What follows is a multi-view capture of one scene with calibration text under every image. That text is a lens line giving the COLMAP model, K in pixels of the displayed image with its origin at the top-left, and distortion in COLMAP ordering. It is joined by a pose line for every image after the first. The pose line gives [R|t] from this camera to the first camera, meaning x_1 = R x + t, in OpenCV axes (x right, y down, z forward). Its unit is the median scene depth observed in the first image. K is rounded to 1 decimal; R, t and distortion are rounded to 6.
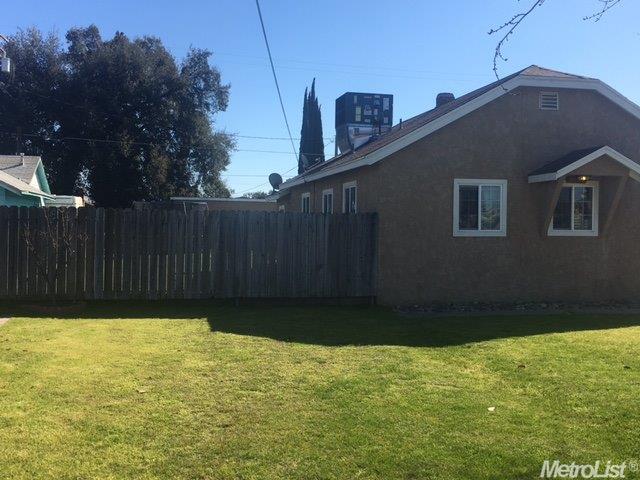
lens RADIAL K [[654.7, 0, 321.5], [0, 654.7, 241.6], [0, 0, 1]] dist [0.062775, 0.000000]
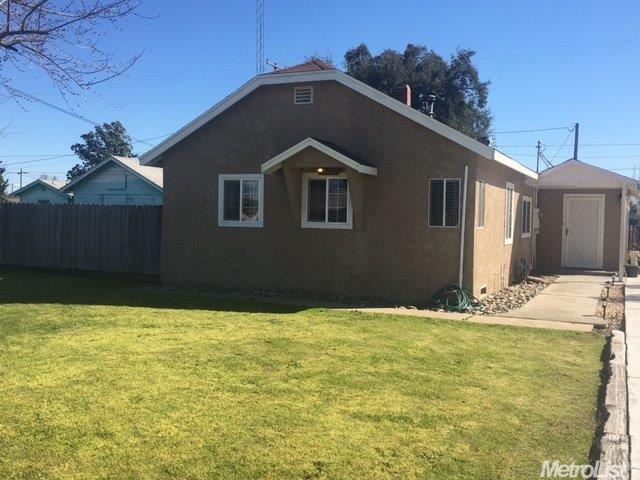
lens RADIAL K [[654.7, 0, 325.7], [0, 654.7, 237.9], [0, 0, 1]] dist [0.062775, 0.000000]
pose [[0.801849, 0.026457, -0.596941, 0.996039], [-0.028685, 0.999572, 0.005770, 0.000323], [0.596838, 0.012497, 0.802264, 0.213064]]
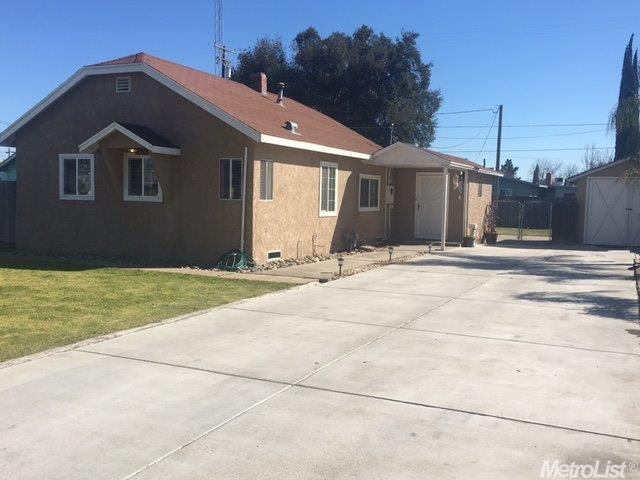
lens RADIAL K [[654.7, 0, 315.5], [0, 654.7, 240.5], [0, 0, 1]] dist [0.062775, 0.000000]
pose [[0.788718, 0.048220, -0.612861, 1.359251], [-0.029518, 0.998740, 0.040593, 0.004807], [0.614046, -0.013926, 0.789147, 0.288045]]
